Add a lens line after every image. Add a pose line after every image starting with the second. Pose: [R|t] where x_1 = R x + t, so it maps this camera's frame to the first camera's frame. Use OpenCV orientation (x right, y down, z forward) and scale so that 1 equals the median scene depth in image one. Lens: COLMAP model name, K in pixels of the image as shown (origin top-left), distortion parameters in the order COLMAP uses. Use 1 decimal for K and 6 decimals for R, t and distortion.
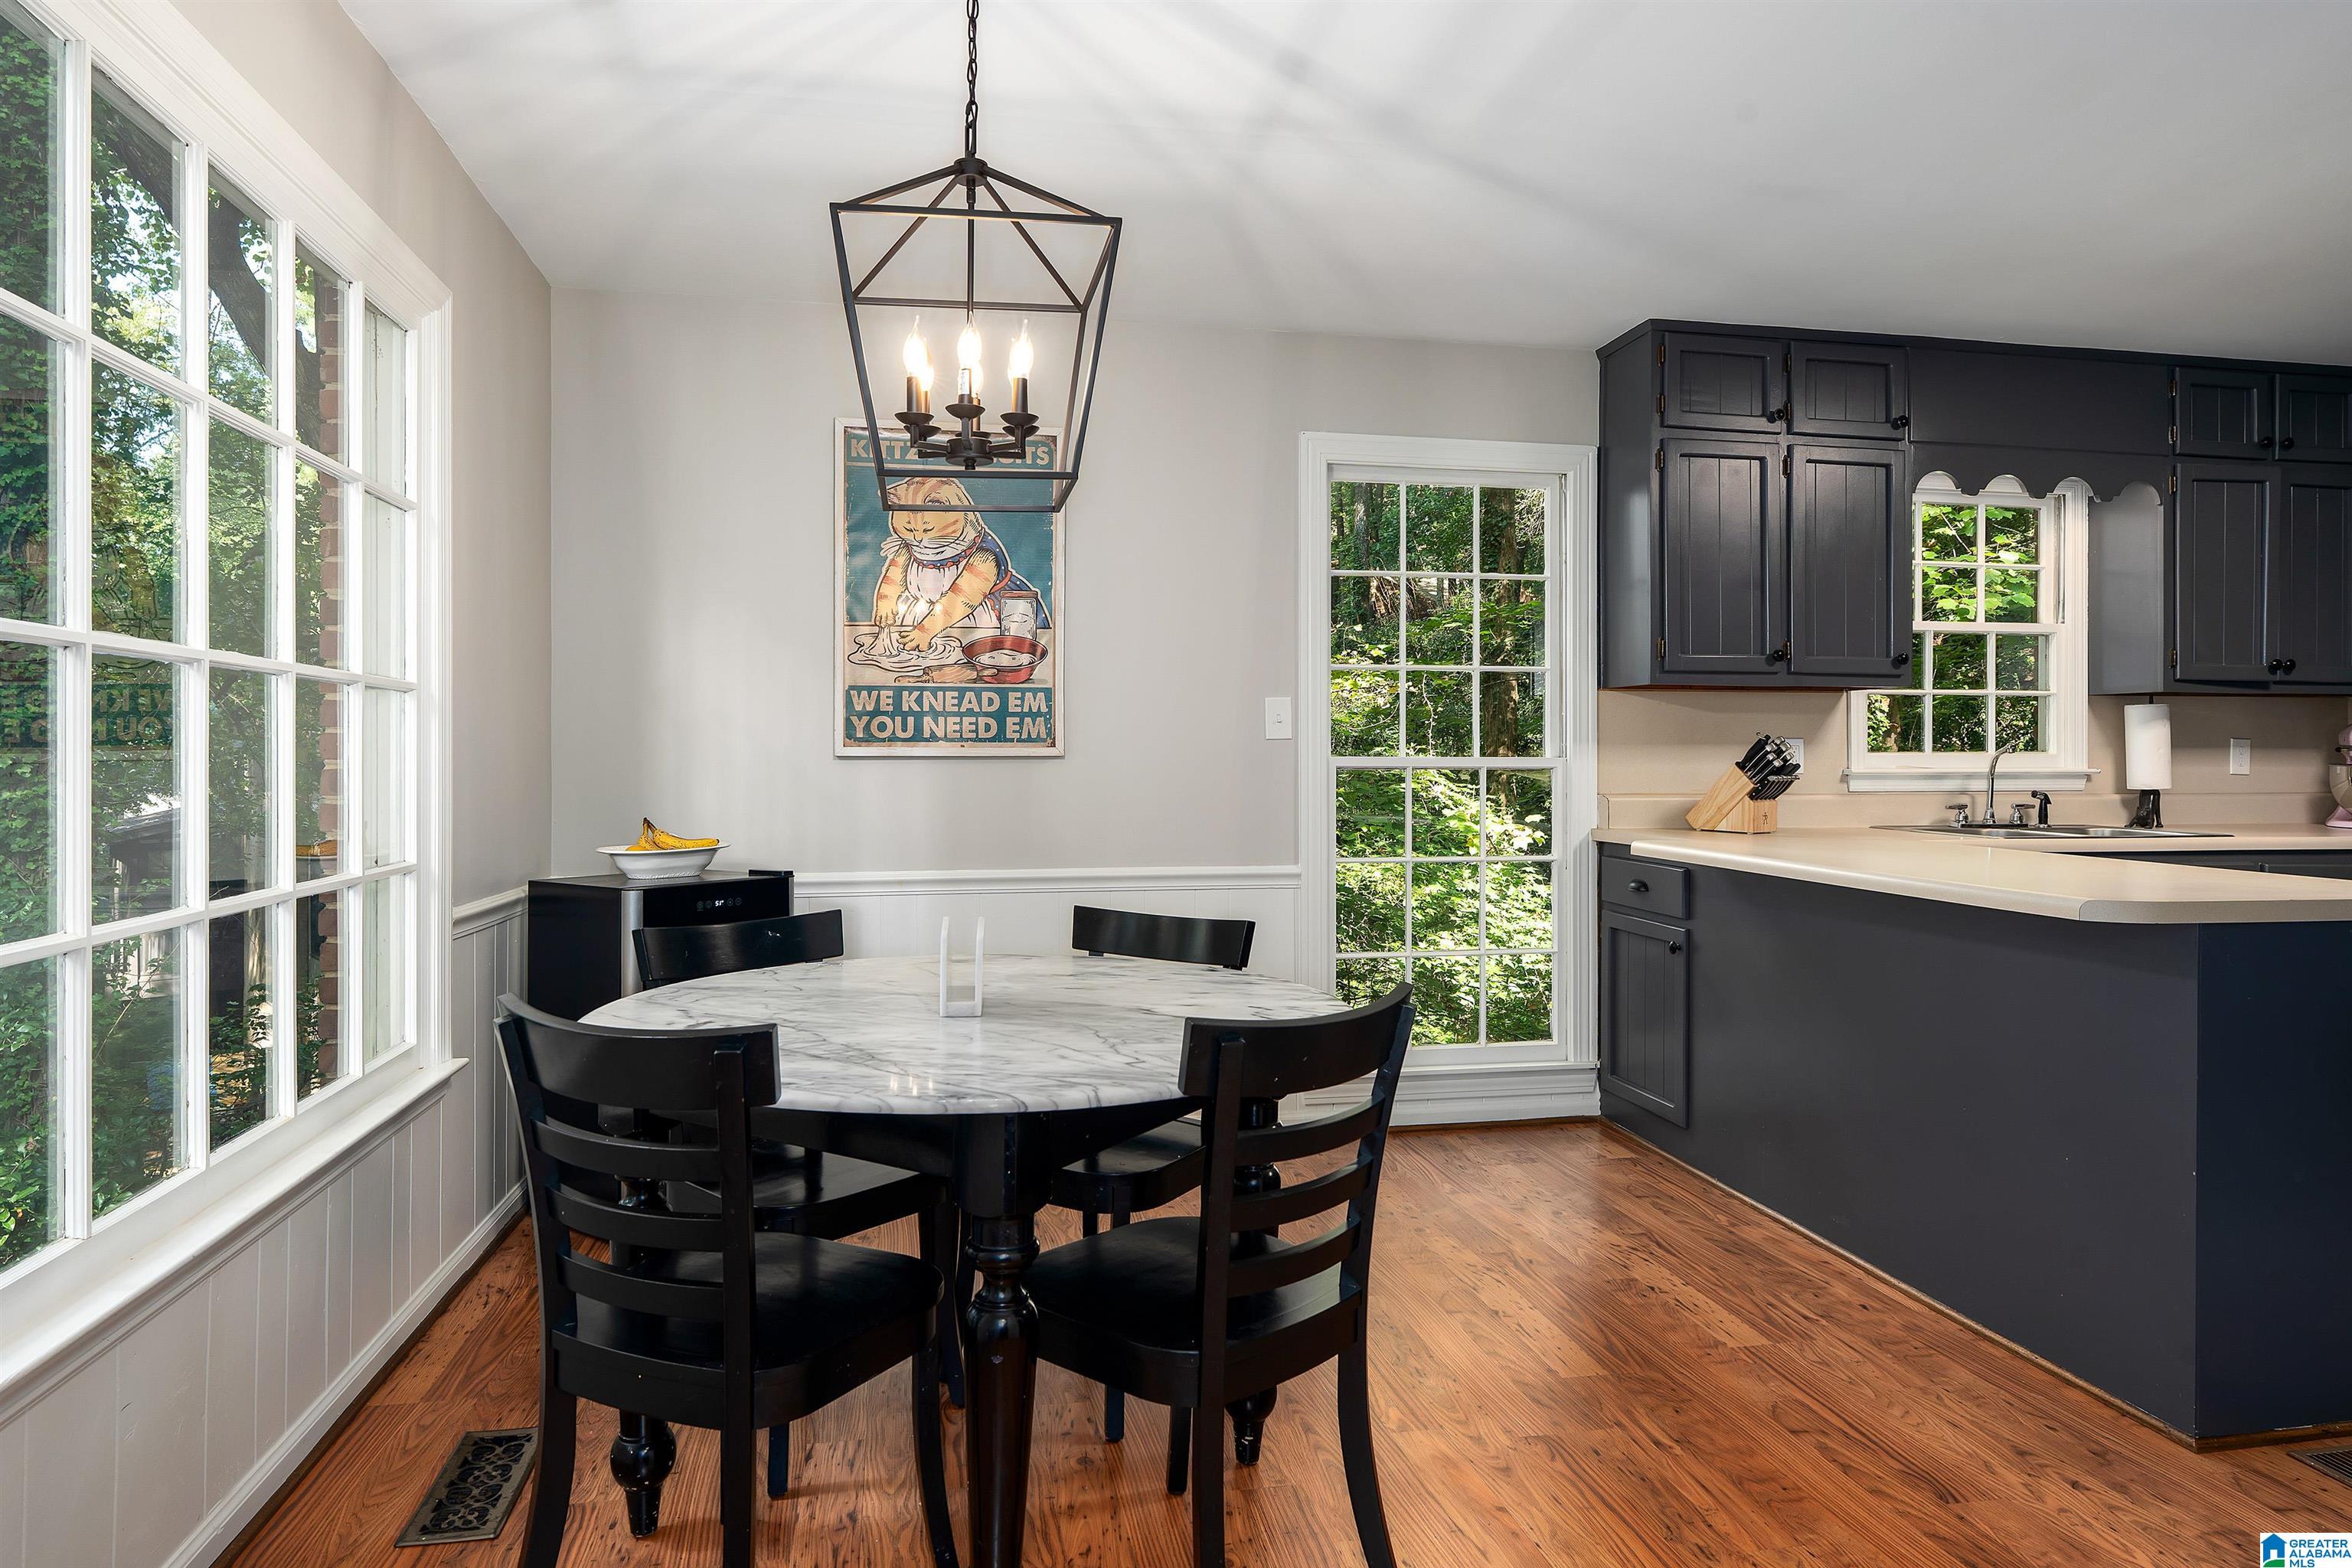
lens RADIAL K [[1386.0, 0, 1174.8], [0, 1386.0, 761.5], [0, 0, 1]] dist [-0.008260, -0.000453]
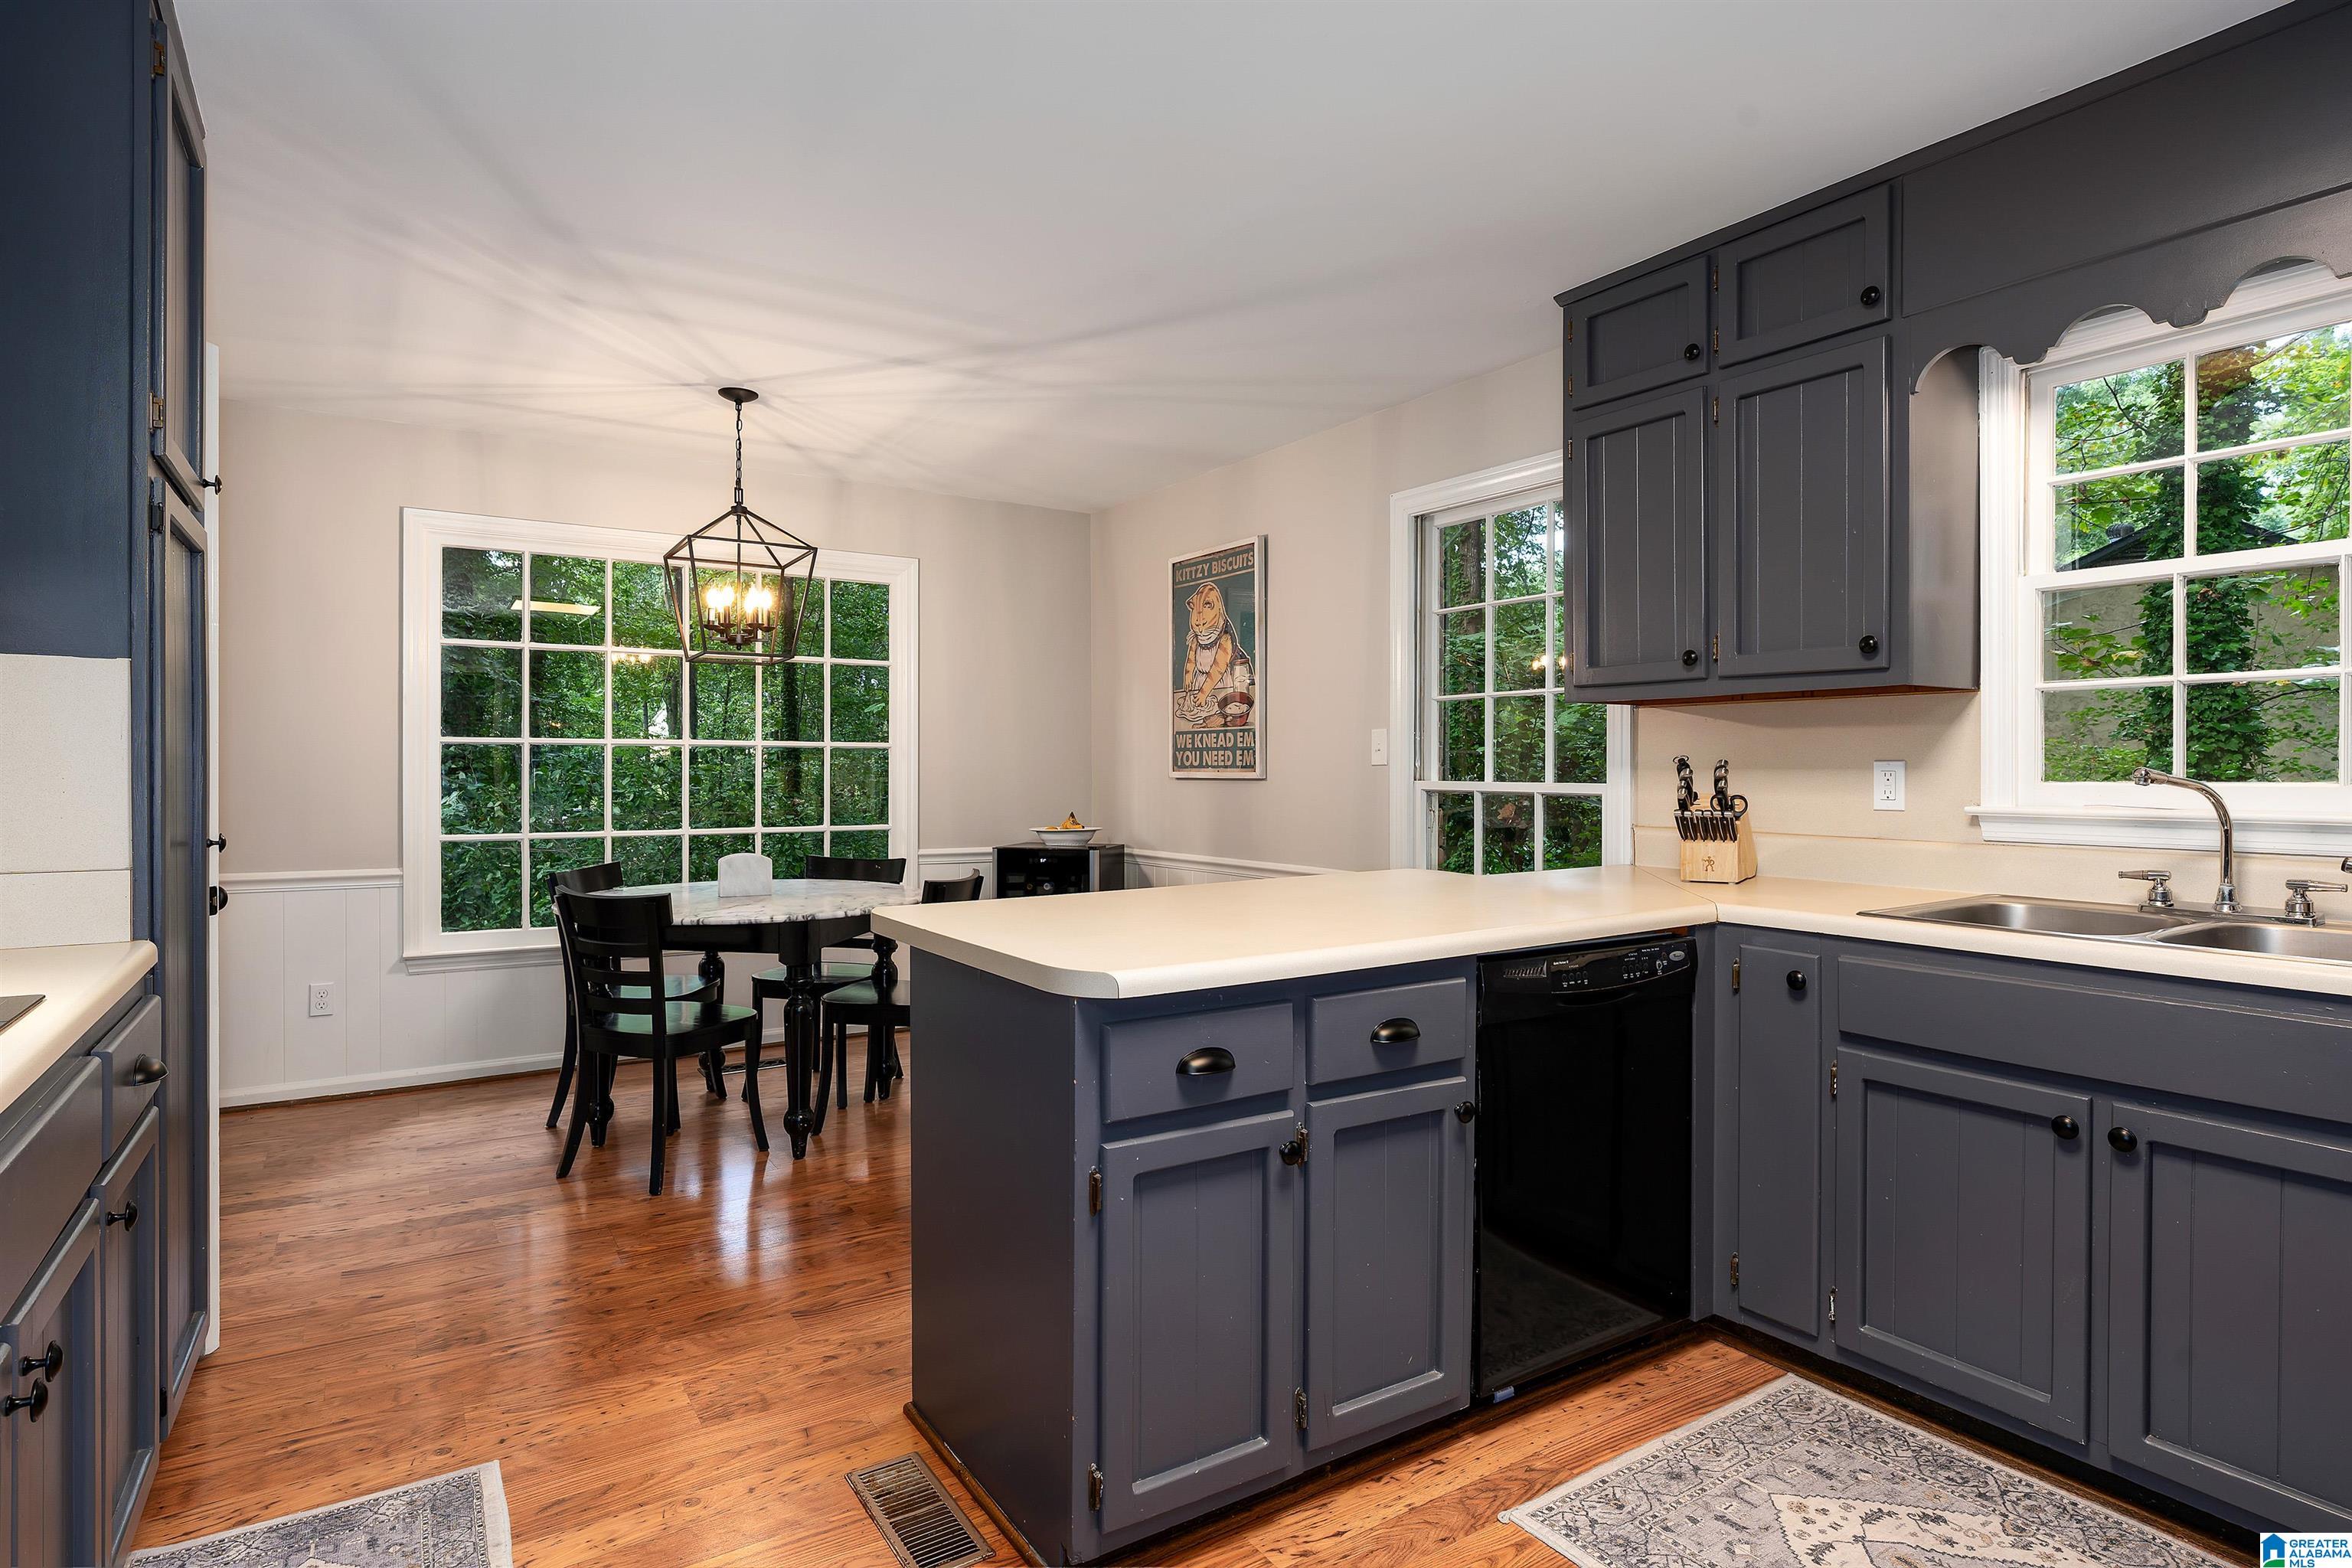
lens RADIAL K [[1225.6, 0, 1176.0], [0, 1225.6, 784.0], [0, 0, 1]] dist [0.000639, 0.000142]
pose [[0.380819, 0.010939, -0.924585, 1.005789], [-0.005729, 0.999939, 0.009471, -0.009653], [0.924632, 0.001690, 0.380858, 0.477455]]
